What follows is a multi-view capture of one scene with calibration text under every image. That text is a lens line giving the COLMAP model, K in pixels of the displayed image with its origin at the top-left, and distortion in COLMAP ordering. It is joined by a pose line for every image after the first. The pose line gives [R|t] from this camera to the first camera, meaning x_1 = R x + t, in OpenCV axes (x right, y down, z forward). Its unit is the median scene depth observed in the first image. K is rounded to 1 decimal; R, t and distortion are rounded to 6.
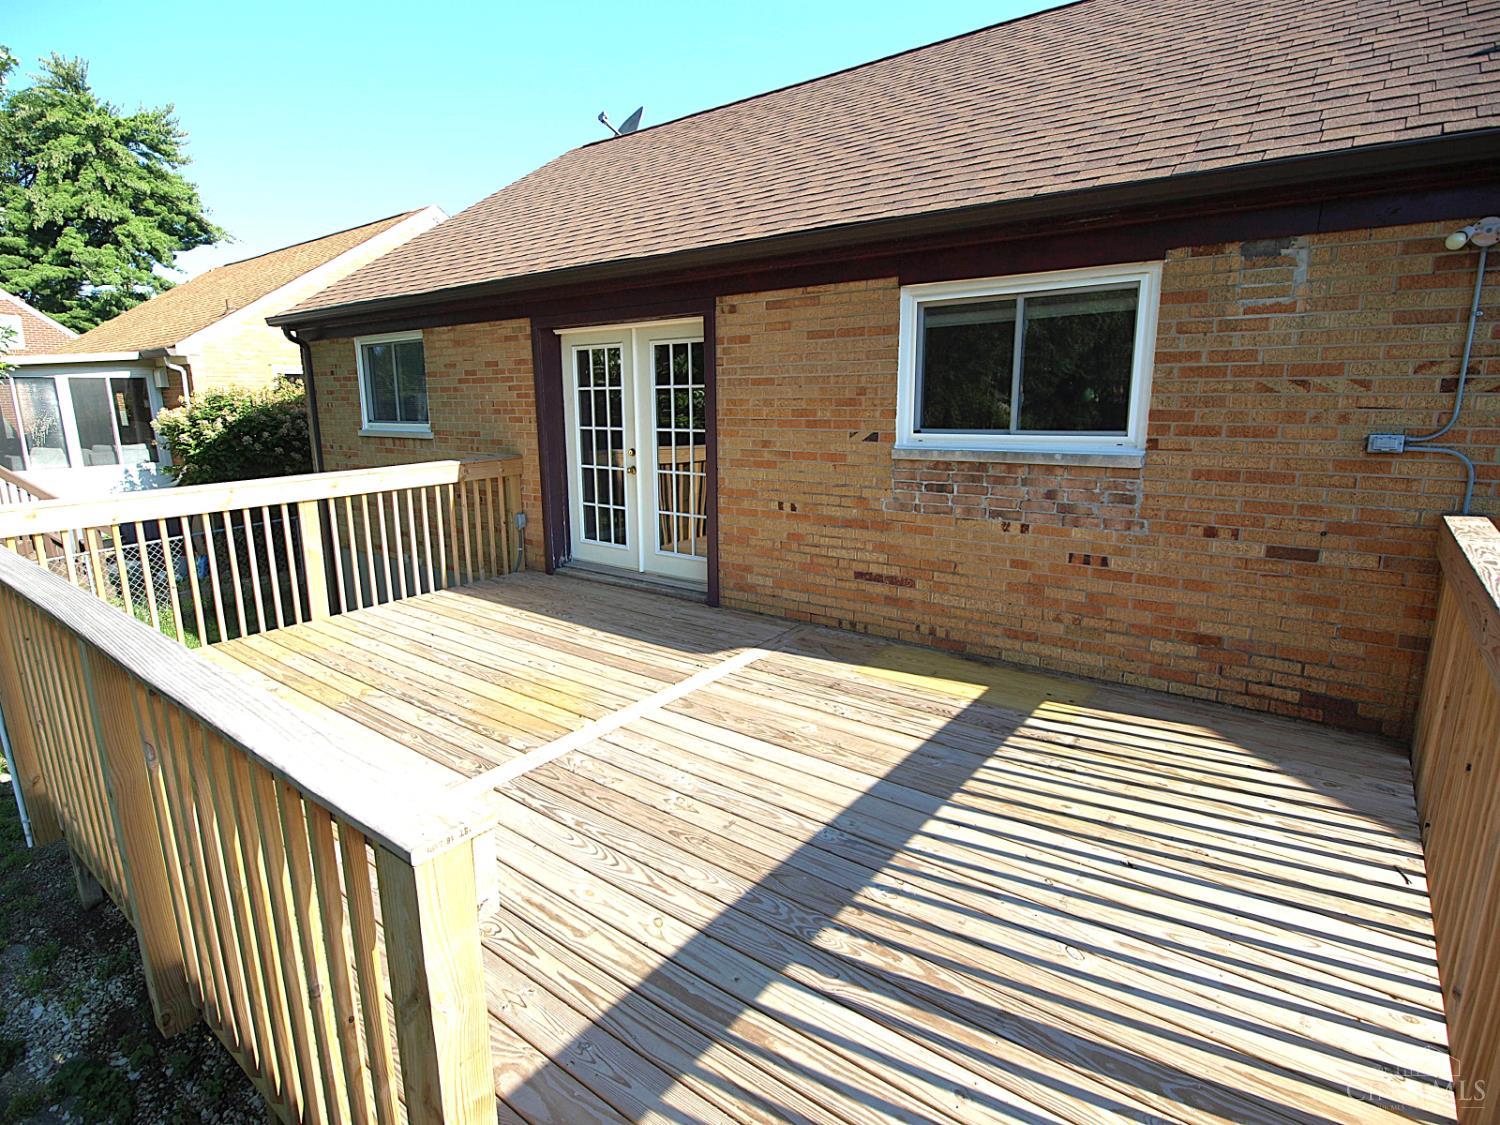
lens RADIAL K [[743.3, 0, 750.0], [0, 743.3, 562.5], [0, 0, 1]] dist [-0.018542, -0.000169]
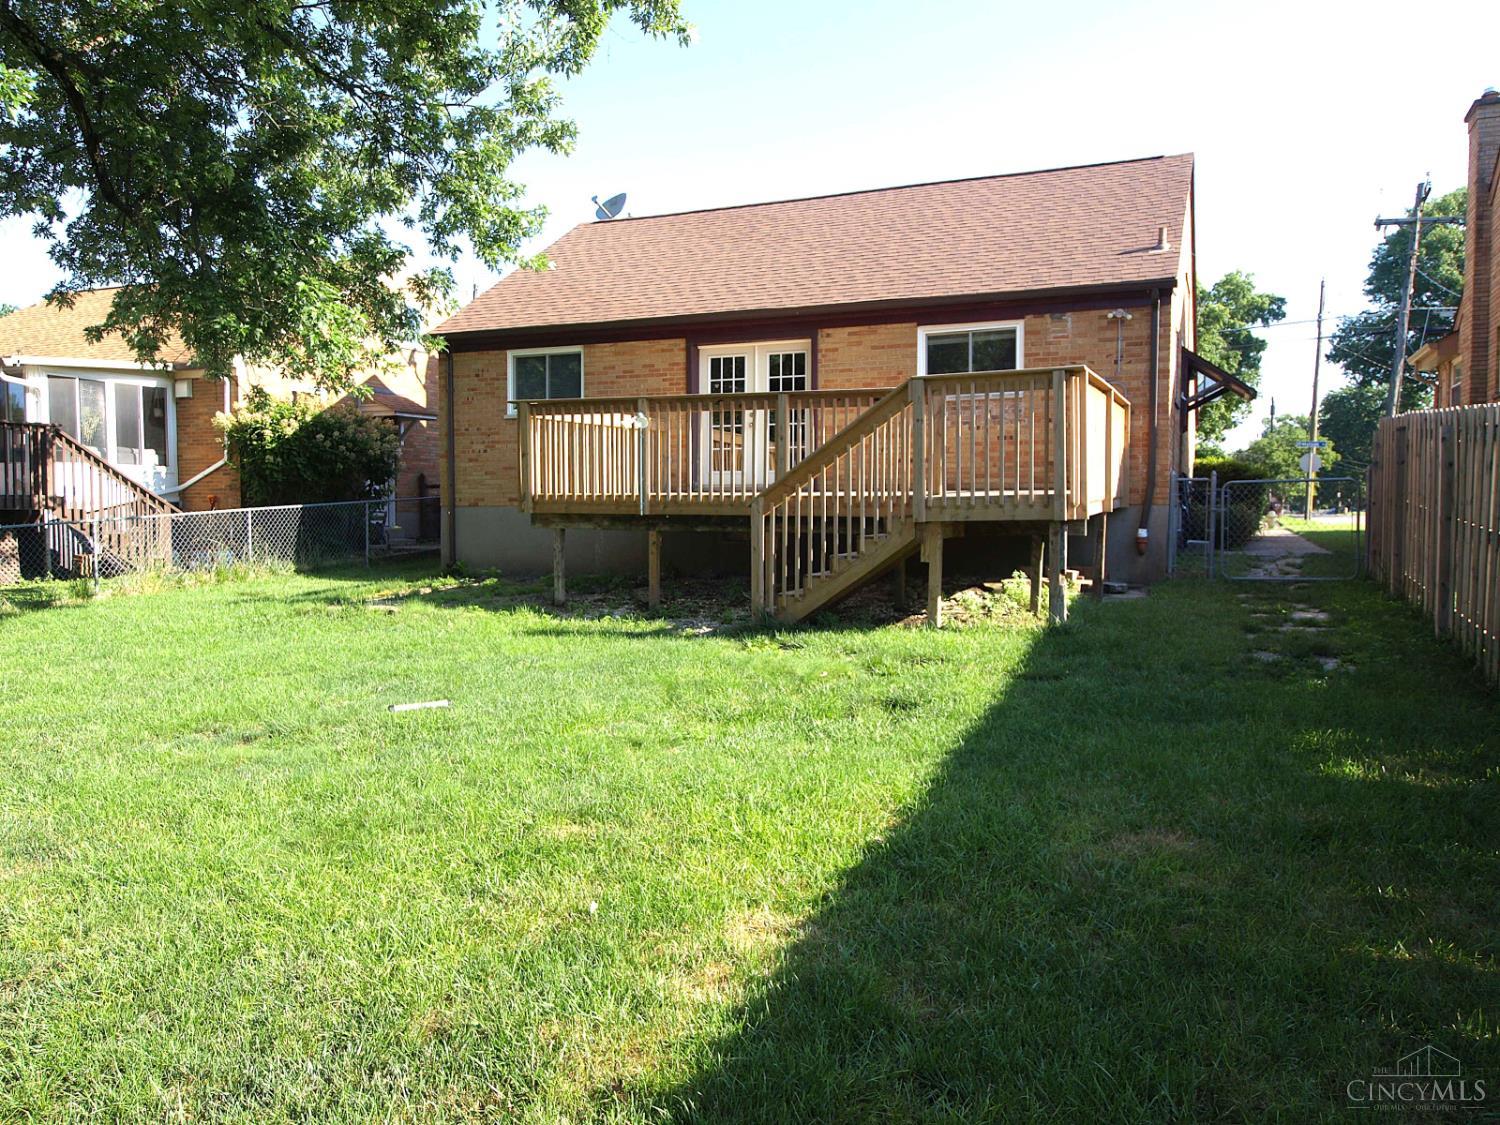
lens RADIAL K [[1022.9, 0, 750.0], [0, 1022.9, 562.5], [0, 0, 1]] dist [-0.007817, -0.002217]
pose [[0.970133, -0.006412, 0.242489, -0.931236], [0.045427, 0.986768, -0.155645, 0.706291], [-0.238282, 0.162012, 0.957588, -1.543864]]
